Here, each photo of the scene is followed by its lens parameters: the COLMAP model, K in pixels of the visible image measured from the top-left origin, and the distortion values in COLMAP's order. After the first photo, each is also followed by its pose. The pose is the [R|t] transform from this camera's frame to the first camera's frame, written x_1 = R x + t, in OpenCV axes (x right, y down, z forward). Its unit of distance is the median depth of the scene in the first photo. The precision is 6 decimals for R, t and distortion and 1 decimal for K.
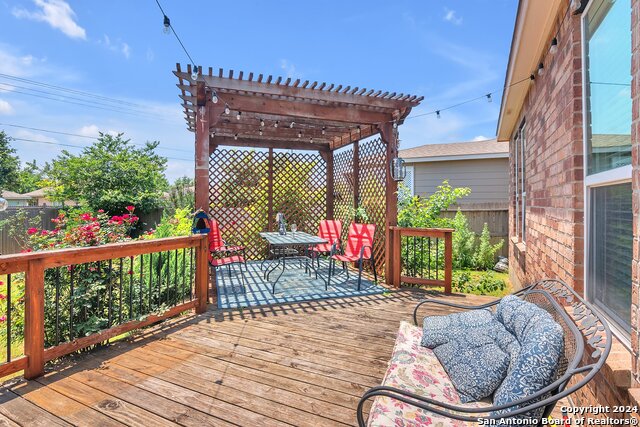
lens RADIAL K [[329.3, 0, 319.2], [0, 329.3, 207.8], [0, 0, 1]] dist [-0.000065, 0.000164]
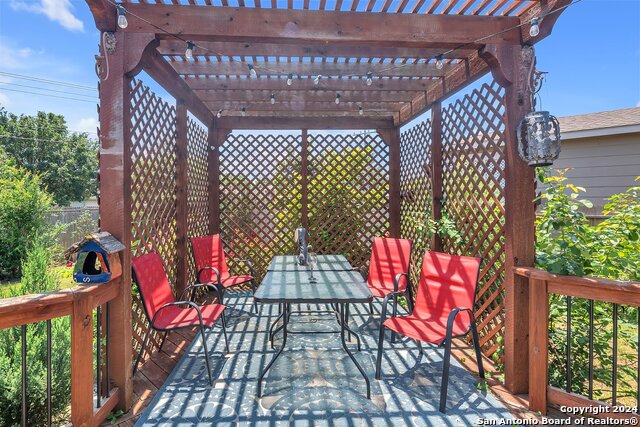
lens RADIAL K [[309.0, 0, 302.2], [0, 309.0, 200.5], [0, 0, 1]] dist [-0.012897, -0.000141]
pose [[0.954302, -0.007251, -0.298756, 0.043019], [0.005653, 0.999965, -0.006213, -0.026028], [0.298790, 0.004240, 0.954309, 0.375413]]
